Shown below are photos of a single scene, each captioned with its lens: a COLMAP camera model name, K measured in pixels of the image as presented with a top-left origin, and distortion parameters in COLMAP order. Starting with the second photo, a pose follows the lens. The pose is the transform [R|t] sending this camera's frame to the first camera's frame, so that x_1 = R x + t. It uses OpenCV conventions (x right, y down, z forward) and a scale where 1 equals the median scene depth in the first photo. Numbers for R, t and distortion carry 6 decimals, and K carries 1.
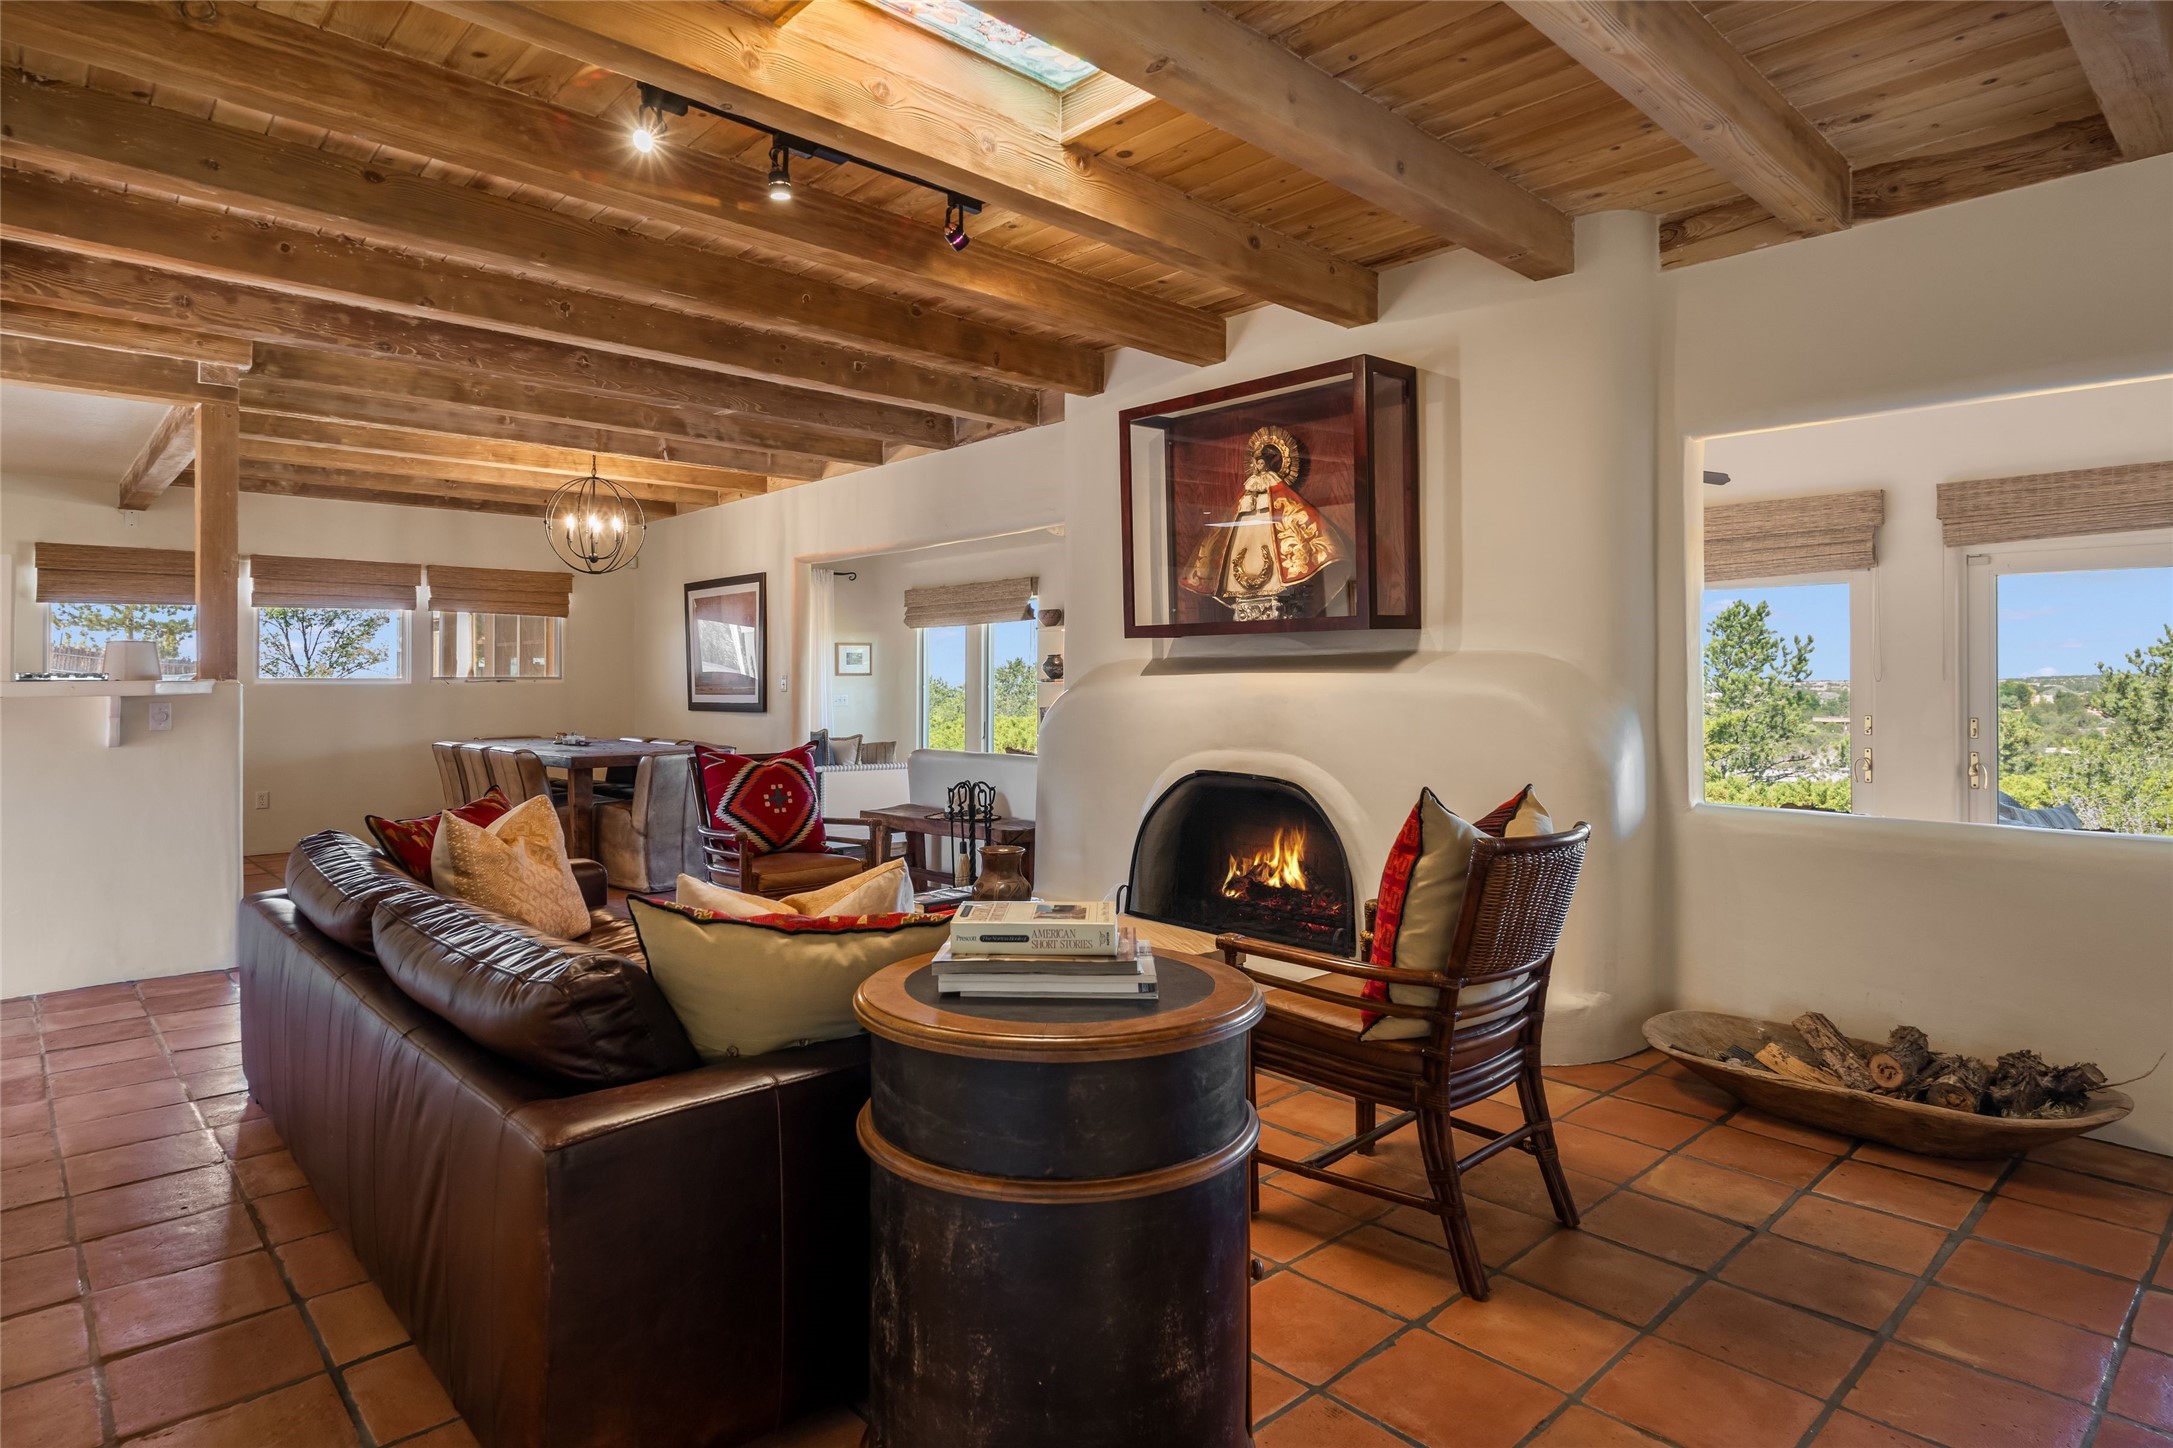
lens RADIAL K [[1196.8, 0, 1082.1], [0, 1196.8, 659.2], [0, 0, 1]] dist [0.001876, 0.000947]
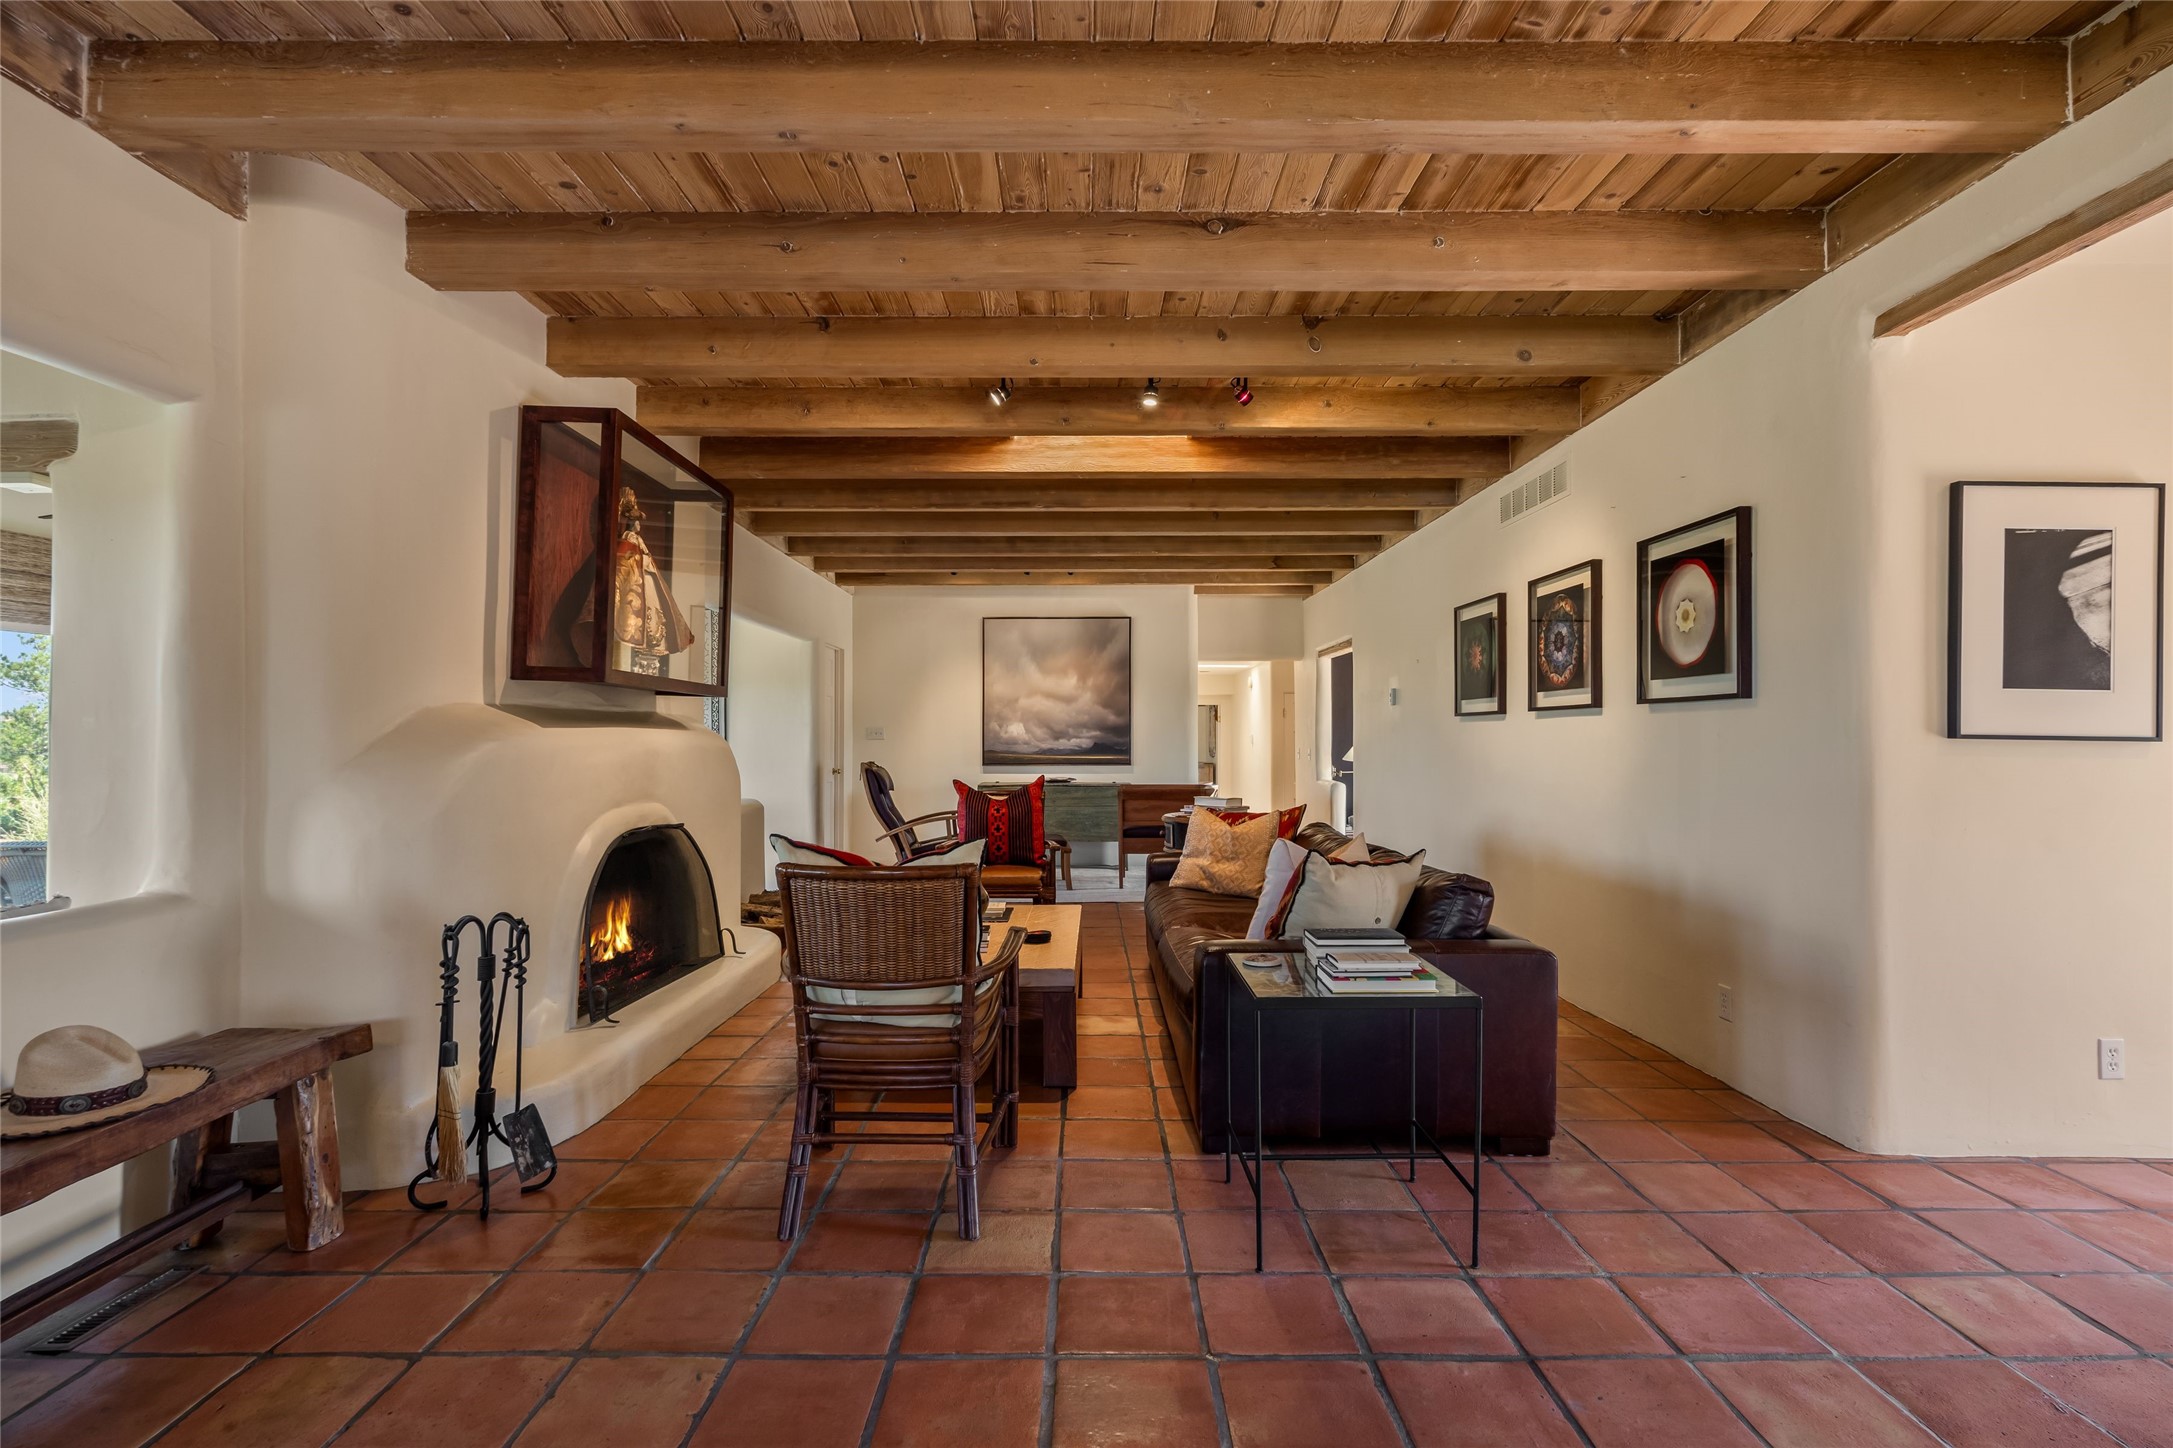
lens RADIAL K [[1031.4, 0, 1086.5], [0, 1031.4, 724.0], [0, 0, 1]] dist [0.000866, 0.000031]
pose [[-0.732564, 0.010565, 0.680616, -0.702092], [-0.011577, 0.999542, -0.027975, 0.027186], [-0.680600, -0.028373, -0.732106, 1.319768]]
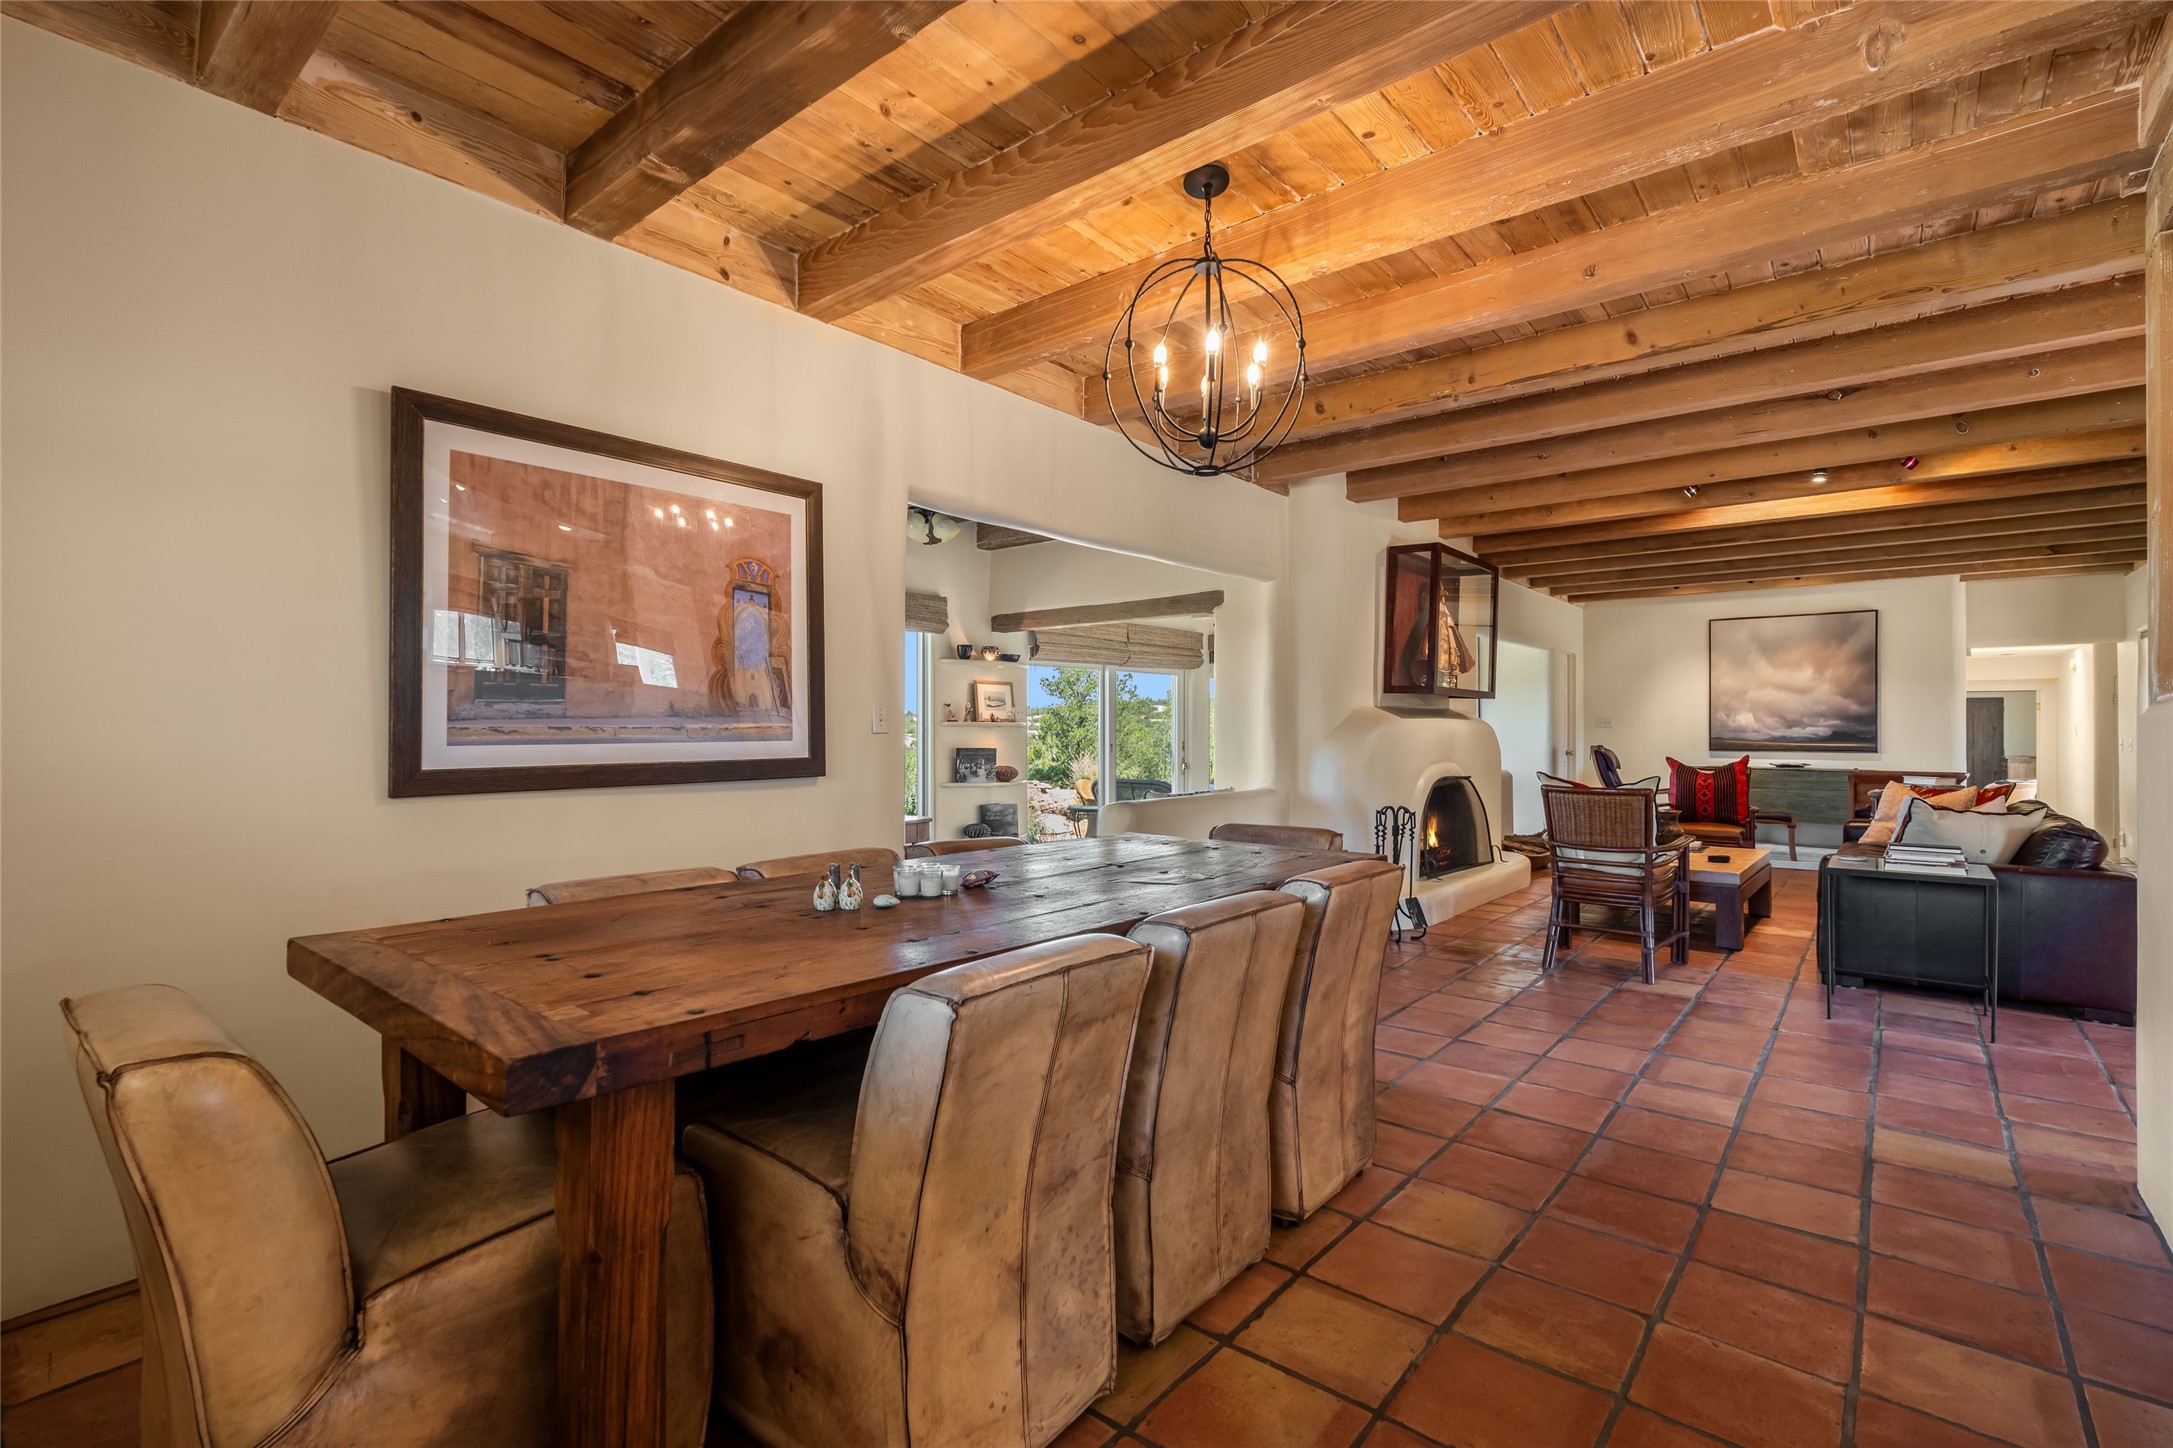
lens RADIAL K [[985.1, 0, 1081.2], [0, 985.1, 720.3], [0, 0, 1]] dist [0.000098, 0.000015]
pose [[-0.125803, 0.007405, 0.992028, -1.154245], [-0.021085, 0.999726, -0.010137, 0.038171], [-0.991831, -0.022192, -0.125613, 1.624304]]
